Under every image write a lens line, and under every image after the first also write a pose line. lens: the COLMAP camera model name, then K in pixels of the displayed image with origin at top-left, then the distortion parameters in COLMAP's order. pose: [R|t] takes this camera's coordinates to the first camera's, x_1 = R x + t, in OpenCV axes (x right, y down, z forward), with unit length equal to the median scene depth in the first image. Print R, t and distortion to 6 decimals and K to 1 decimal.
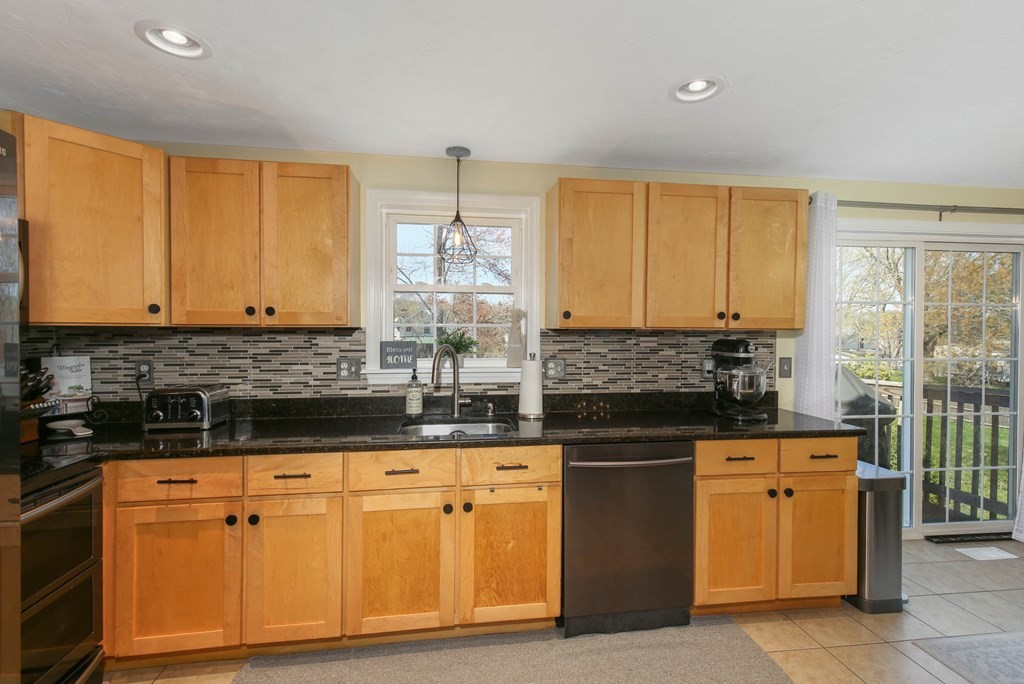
lens RADIAL K [[471.2, 0, 513.2], [0, 471.2, 336.5], [0, 0, 1]] dist [0.017939, -0.000321]
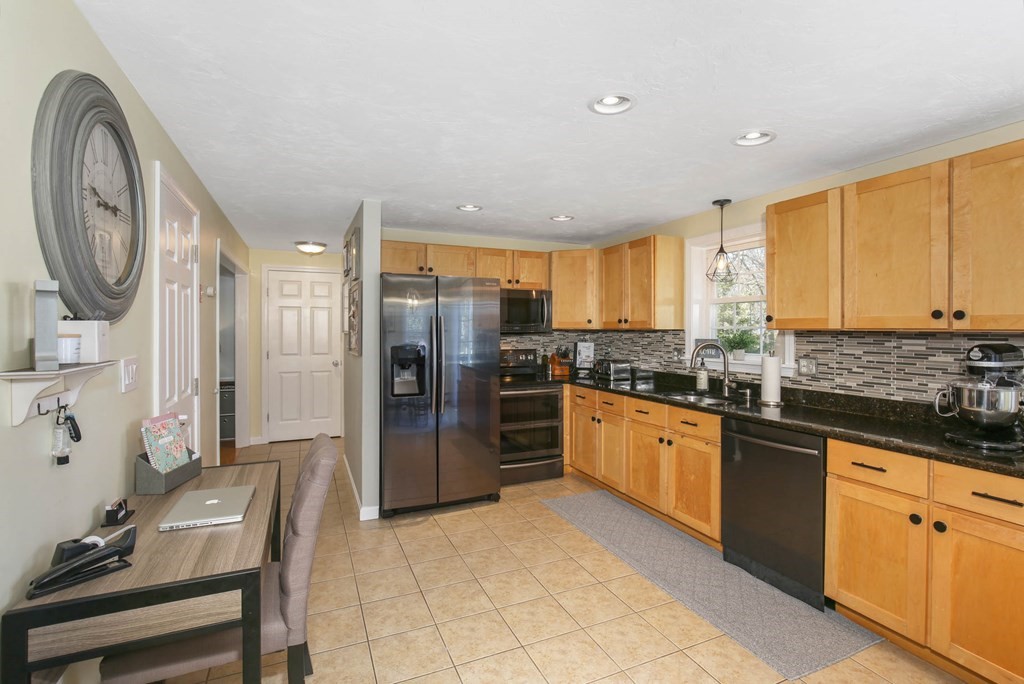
lens RADIAL K [[479.7, 0, 513.0], [0, 479.7, 330.8], [0, 0, 1]] dist [-0.022019, 0.006925]
pose [[0.269264, 0.000455, -0.963066, 1.045899], [-0.018899, 0.999810, -0.004811, 0.003912], [0.962881, 0.019497, 0.269221, 0.046413]]
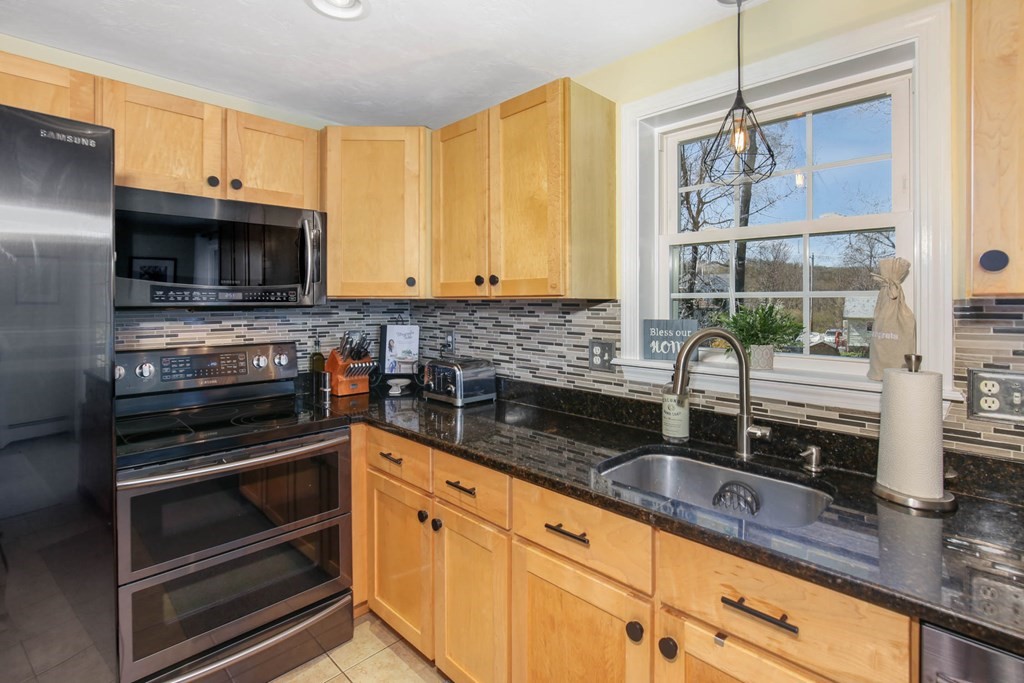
lens RADIAL K [[479.7, 0, 521.7], [0, 479.7, 305.0], [0, 0, 1]] dist [-0.022019, 0.006925]
pose [[0.615169, 0.002128, -0.788392, 0.167029], [-0.014320, 0.999862, -0.008475, -0.001991], [0.788265, 0.016503, 0.615114, 0.445950]]
